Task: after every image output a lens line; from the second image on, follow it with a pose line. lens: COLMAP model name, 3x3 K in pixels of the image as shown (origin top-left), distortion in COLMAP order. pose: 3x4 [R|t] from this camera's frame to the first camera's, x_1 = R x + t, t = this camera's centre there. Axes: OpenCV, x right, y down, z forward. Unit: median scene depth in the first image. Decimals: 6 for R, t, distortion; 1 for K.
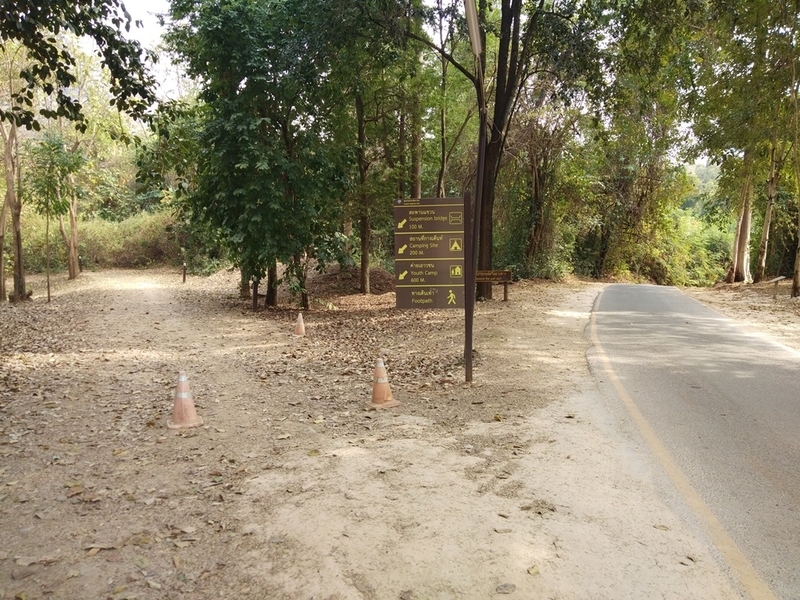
lens RADIAL K [[587.4, 0, 400.0], [0, 587.4, 300.0], [0, 0, 1]] dist [0.098259, -0.201773]
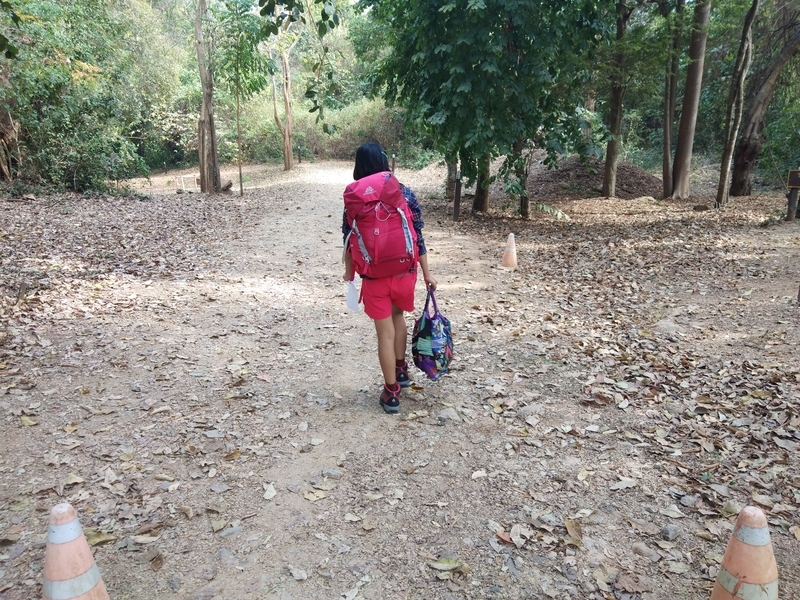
lens RADIAL K [[587.4, 0, 400.0], [0, 587.4, 300.0], [0, 0, 1]] dist [0.098259, -0.201773]
pose [[0.930897, 0.096158, -0.352399, -0.032924], [-0.033089, 0.982961, 0.180810, -0.012139], [0.363781, -0.156655, 0.918217, 0.236452]]
